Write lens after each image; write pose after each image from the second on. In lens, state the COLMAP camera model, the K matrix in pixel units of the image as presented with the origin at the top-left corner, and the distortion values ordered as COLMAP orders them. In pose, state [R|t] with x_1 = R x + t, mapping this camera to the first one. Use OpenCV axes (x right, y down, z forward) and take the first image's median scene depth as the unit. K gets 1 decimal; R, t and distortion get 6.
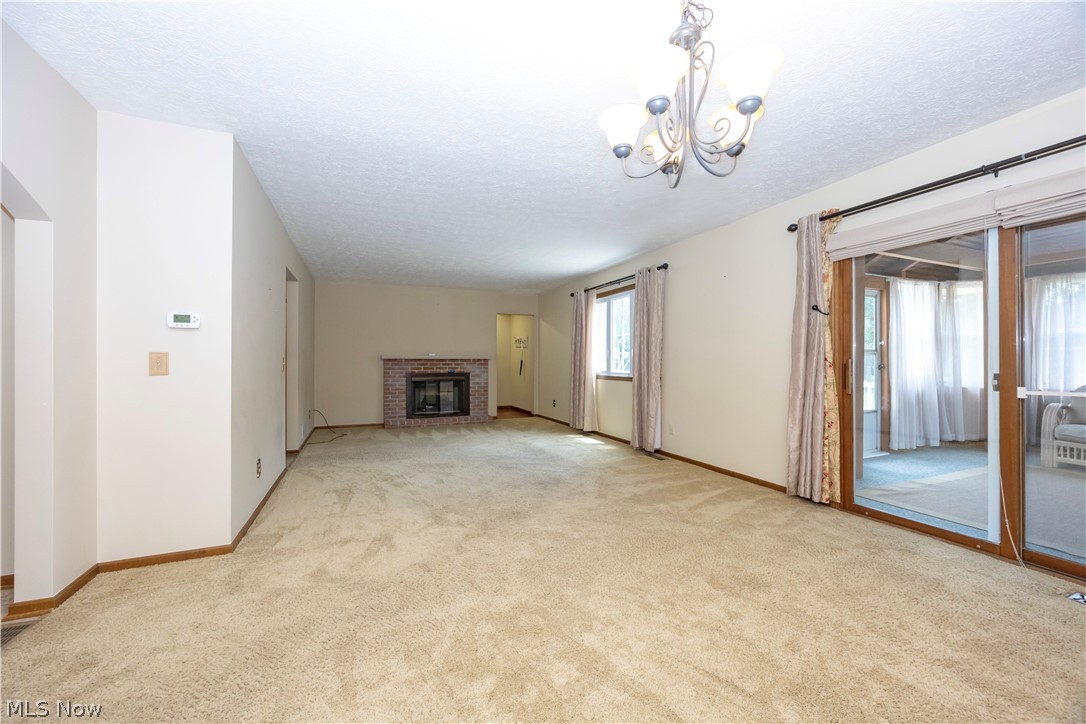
lens RADIAL K [[416.2, 0, 541.9], [0, 416.2, 360.2], [0, 0, 1]] dist [-0.002827, -0.000282]
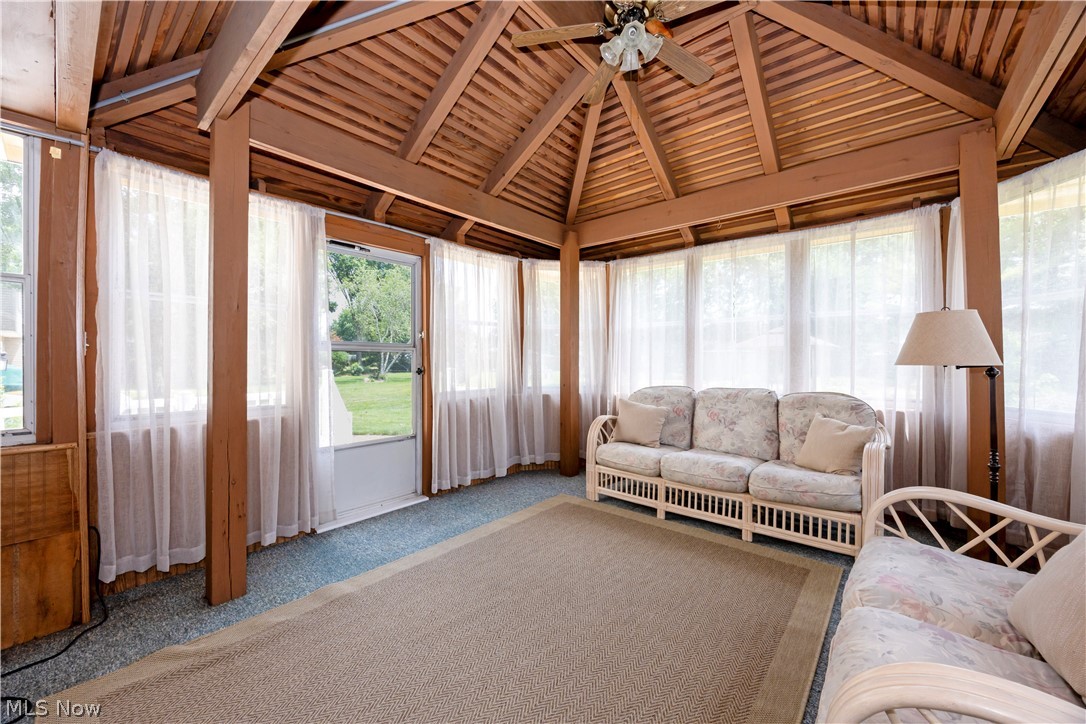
lens RADIAL K [[416.2, 0, 543.7], [0, 416.2, 361.6], [0, 0, 1]] dist [-0.002827, -0.000282]
pose [[0.893390, -0.004409, 0.449261, 0.691960], [0.001261, 0.999973, 0.007306, -0.003074], [-0.449281, -0.005961, 0.893371, 0.307960]]
